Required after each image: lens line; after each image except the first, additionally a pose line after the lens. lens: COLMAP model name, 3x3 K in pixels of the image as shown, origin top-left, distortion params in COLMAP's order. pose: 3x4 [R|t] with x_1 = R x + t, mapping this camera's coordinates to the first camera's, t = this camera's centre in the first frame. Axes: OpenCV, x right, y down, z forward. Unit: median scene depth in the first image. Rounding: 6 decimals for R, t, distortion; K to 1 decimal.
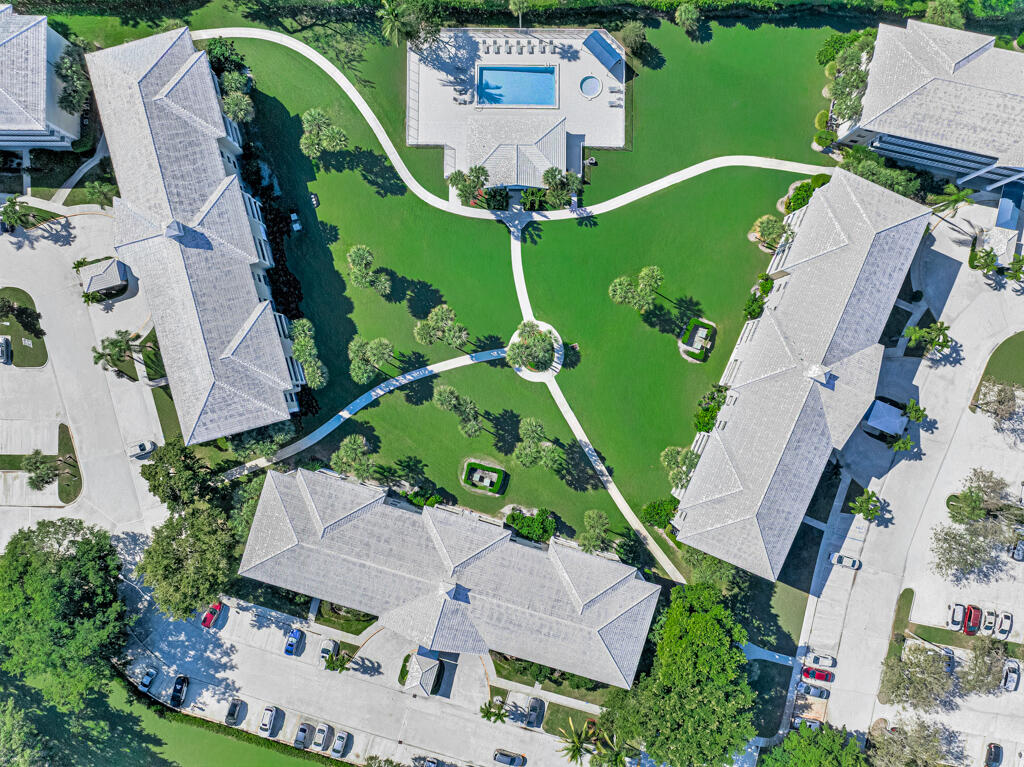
lens RADIAL K [[713.6, 0, 518.8], [0, 713.6, 386.4], [0, 0, 1]] dist [-0.033430, 0.001463]
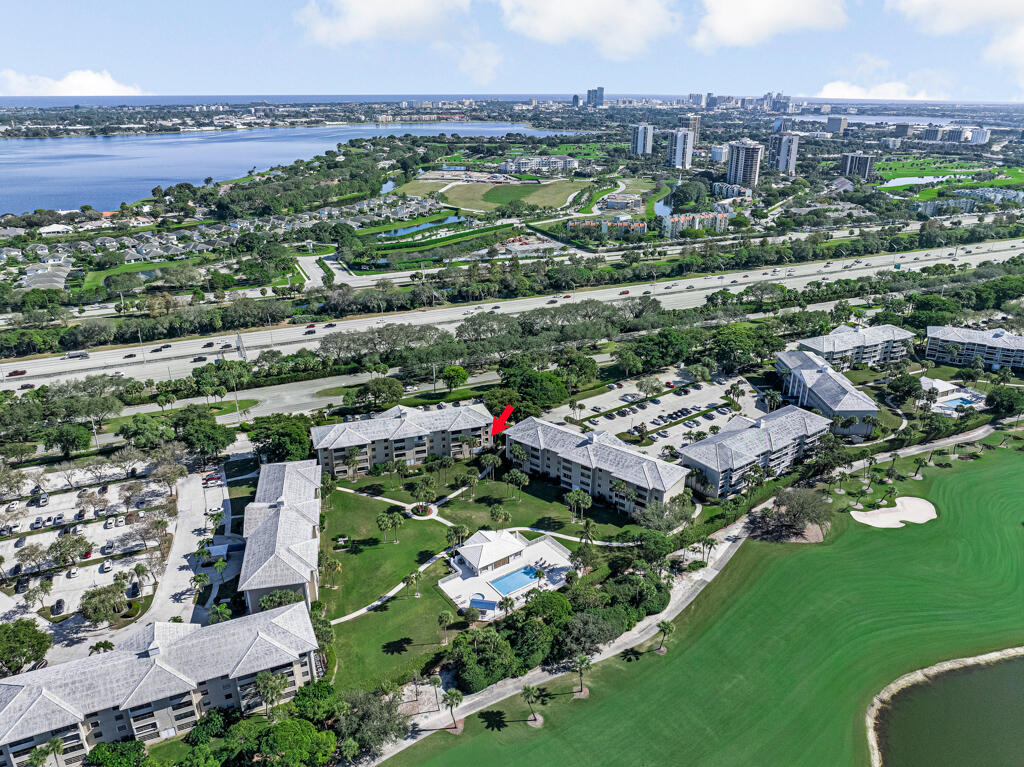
lens RADIAL K [[713.6, 0, 518.8], [0, 713.6, 386.4], [0, 0, 1]] dist [-0.033430, 0.001463]
pose [[-0.800905, 0.219229, -0.557216, 0.778276], [-0.598710, -0.308511, 0.739167, -1.457053], [-0.009860, 0.925613, 0.378343, 0.010939]]
